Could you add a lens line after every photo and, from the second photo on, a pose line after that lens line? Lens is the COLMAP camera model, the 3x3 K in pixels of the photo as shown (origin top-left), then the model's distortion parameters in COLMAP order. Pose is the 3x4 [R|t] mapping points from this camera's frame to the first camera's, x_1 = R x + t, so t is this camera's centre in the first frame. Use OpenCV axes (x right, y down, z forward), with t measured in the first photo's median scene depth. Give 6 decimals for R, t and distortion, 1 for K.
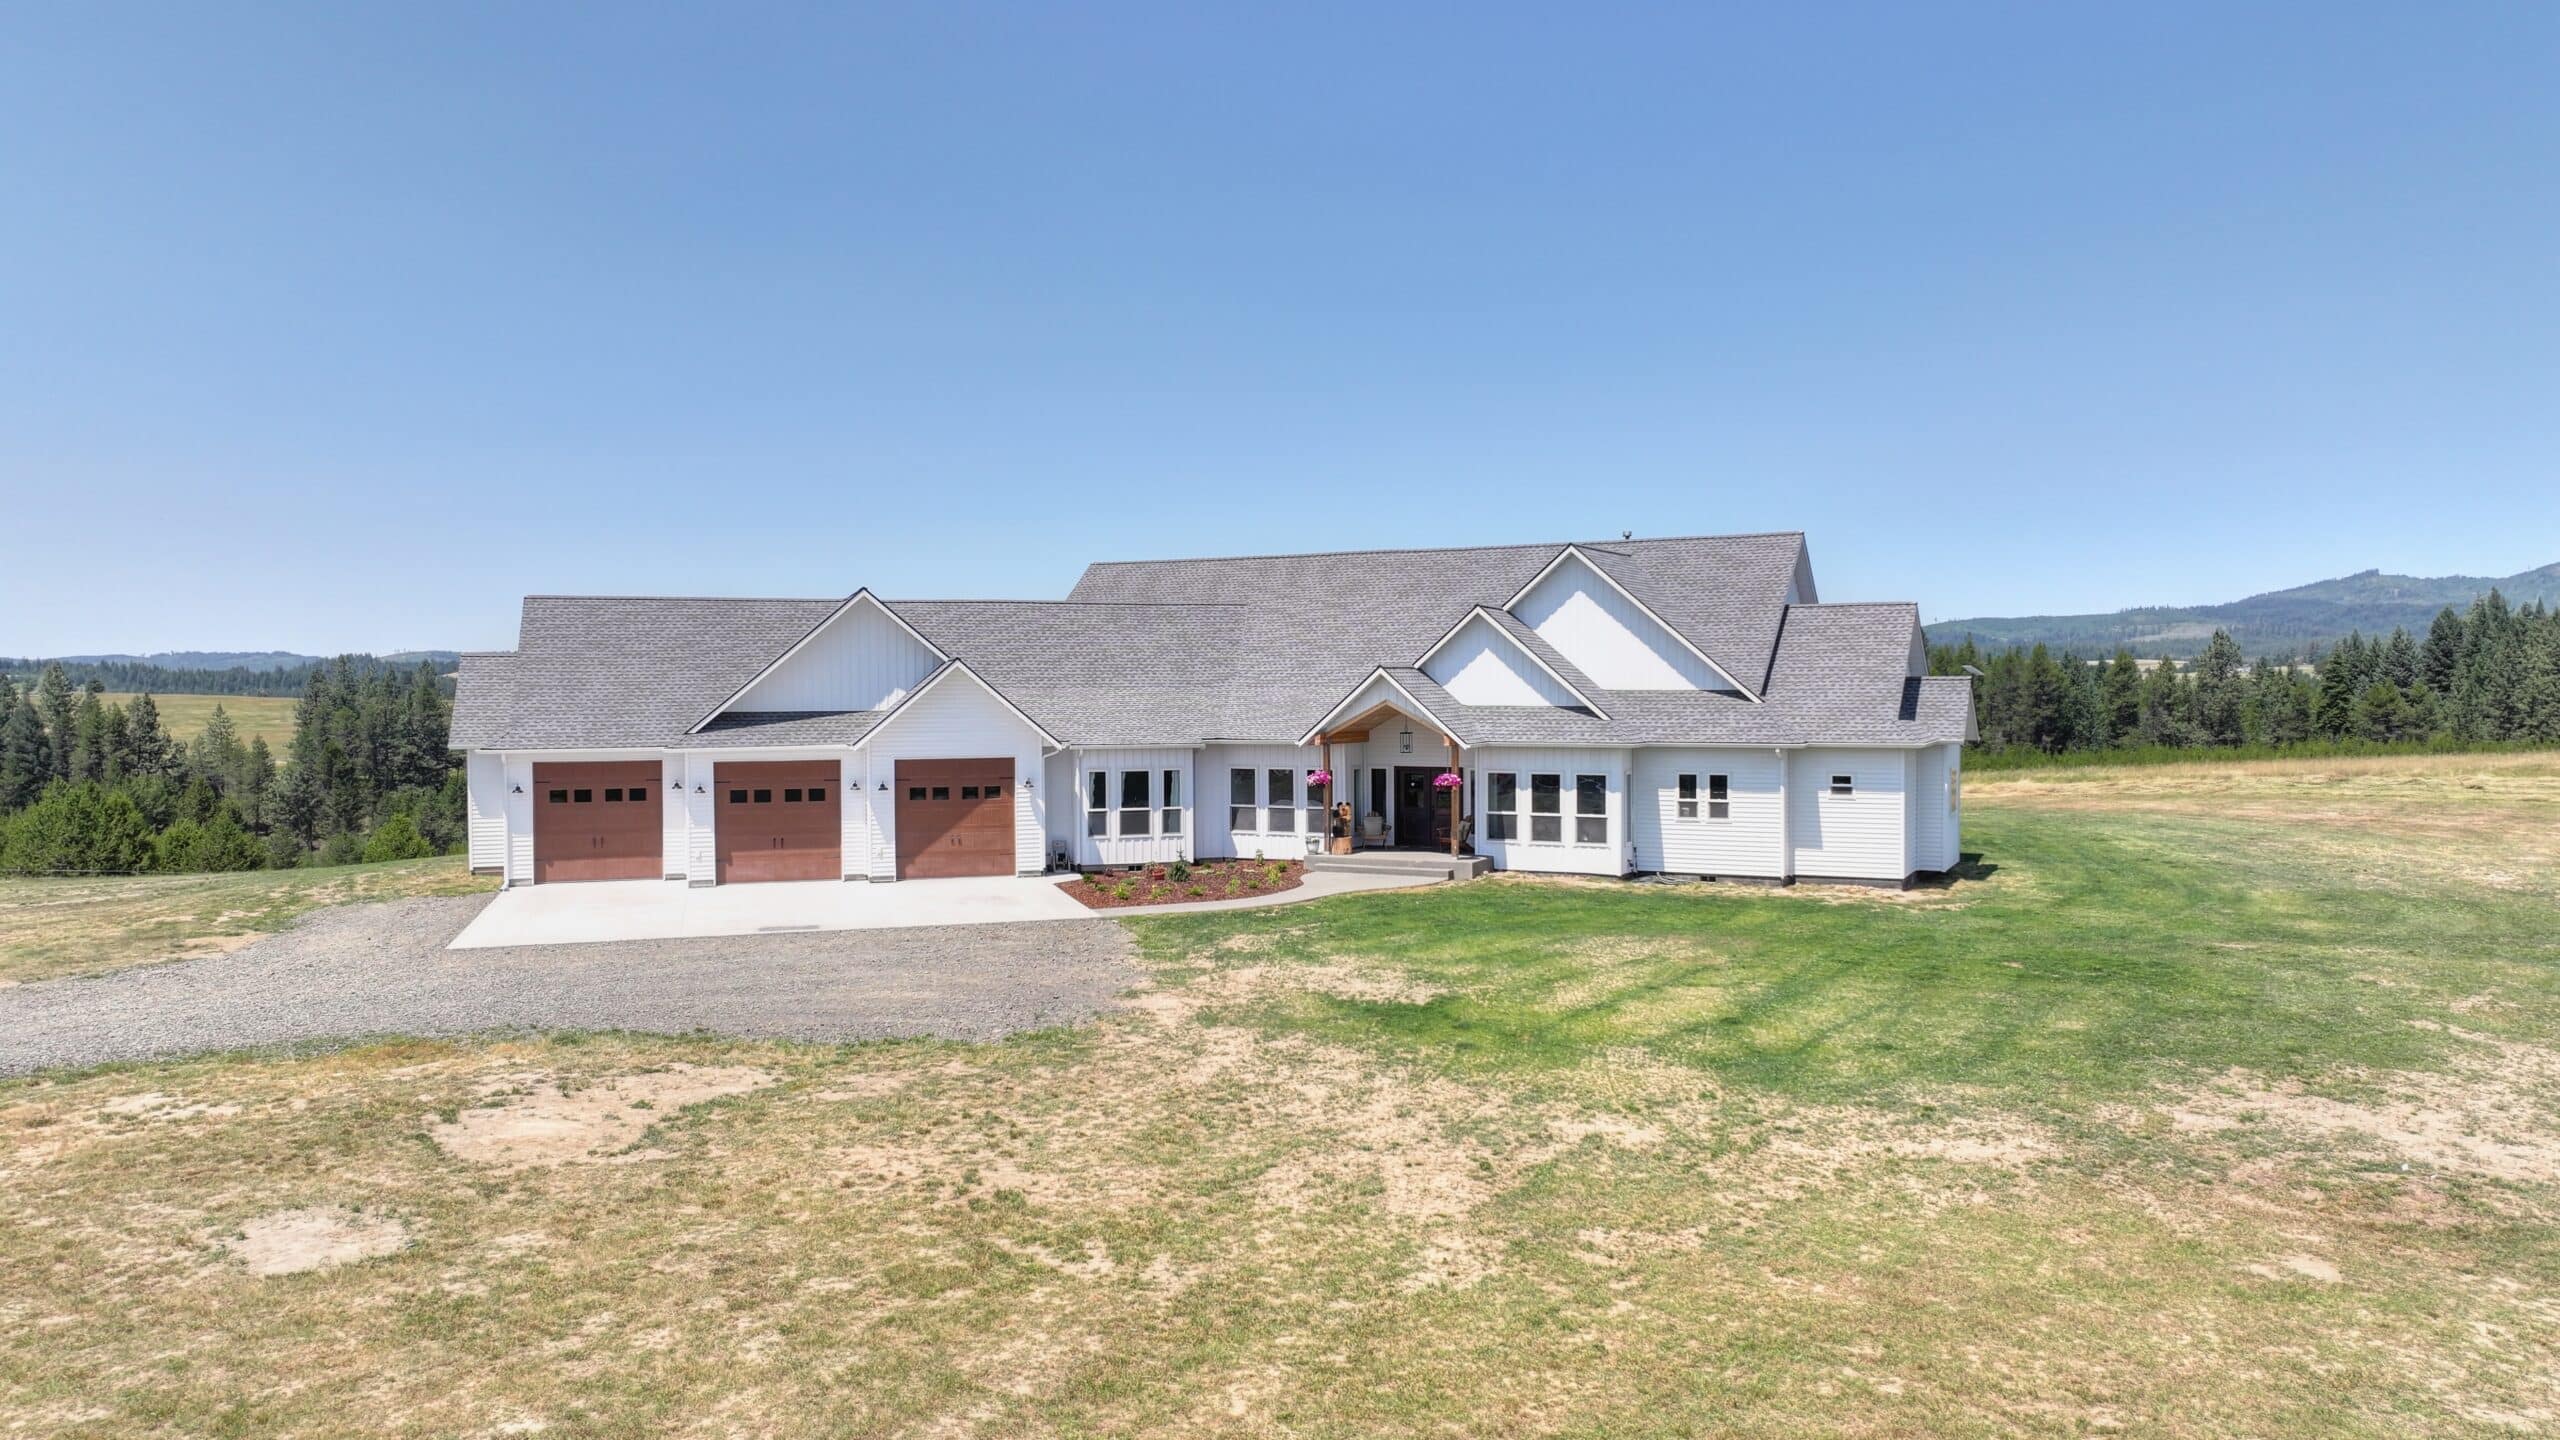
lens RADIAL K [[1797.3, 0, 1281.7], [0, 1797.3, 715.4], [0, 0, 1]] dist [0.006681, -0.003023]
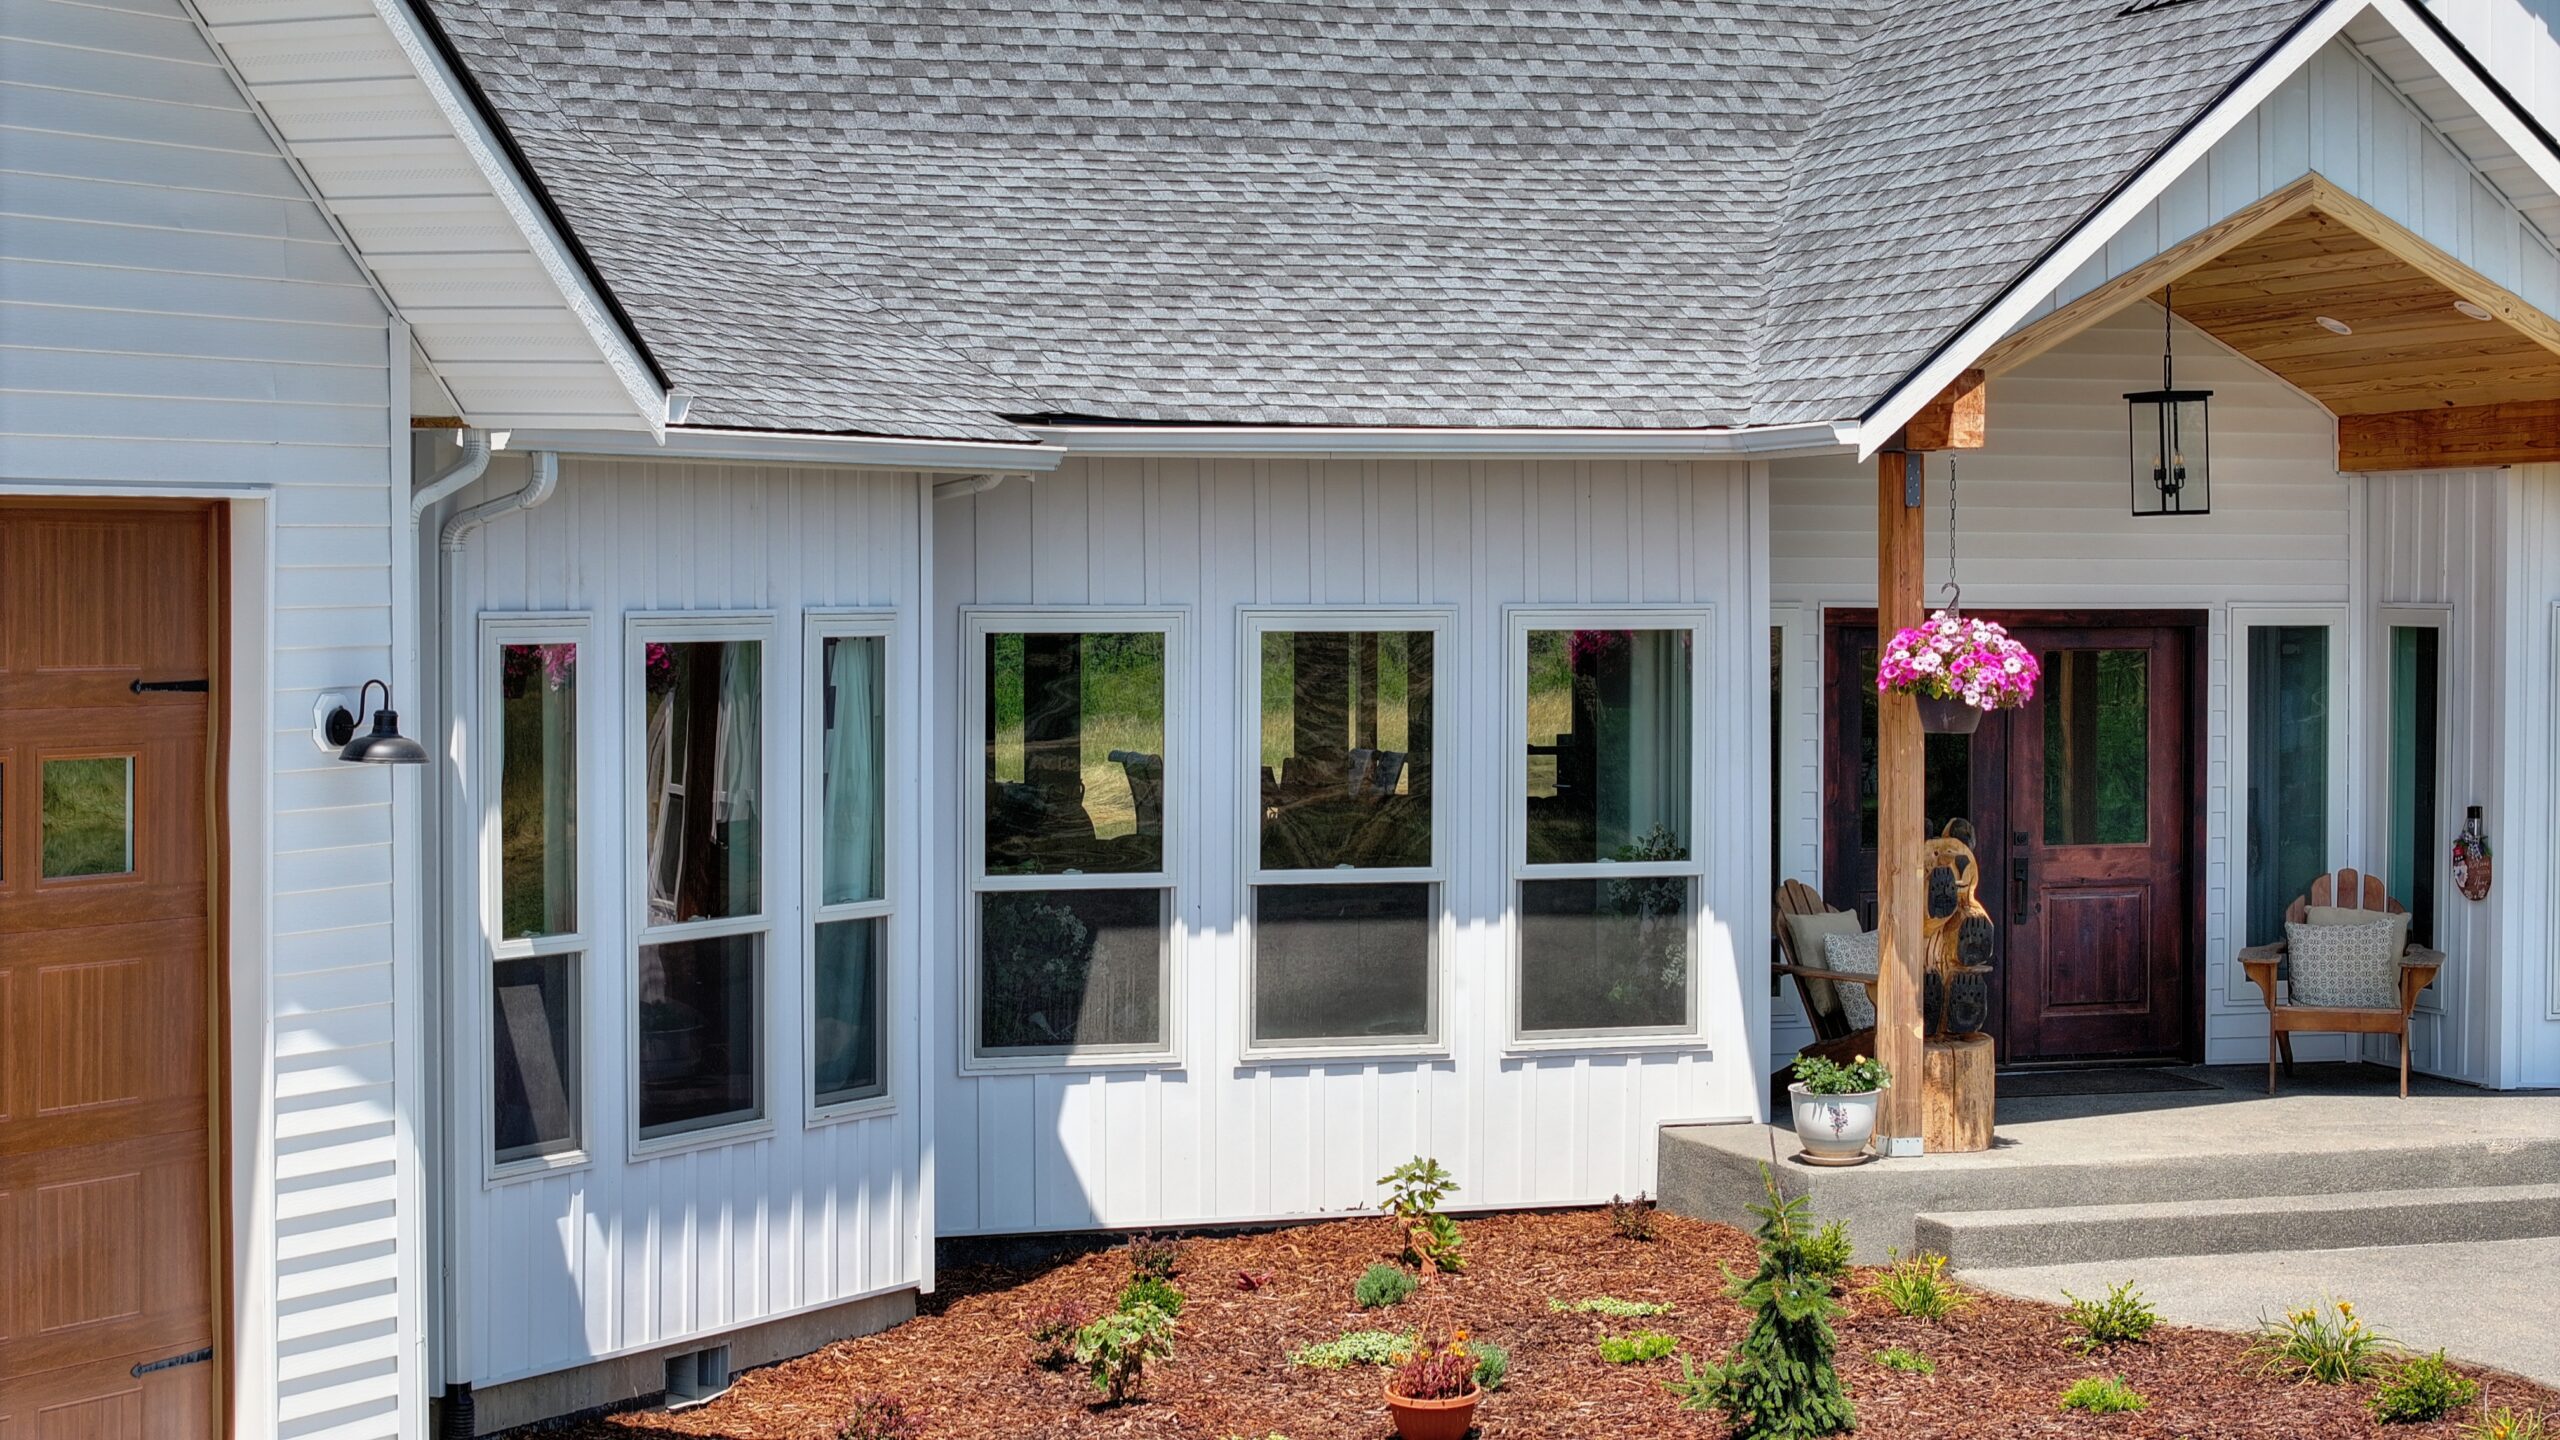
lens RADIAL K [[5119.1, 0, 1293.8], [0, 5119.1, 722.6], [0, 0, 1]] dist [-0.144250, 0.000000]
pose [[0.691541, -0.015048, 0.722180, -0.336753], [0.007736, 0.999880, 0.013427, 0.033704], [-0.722296, -0.003699, 0.691574, 0.740731]]
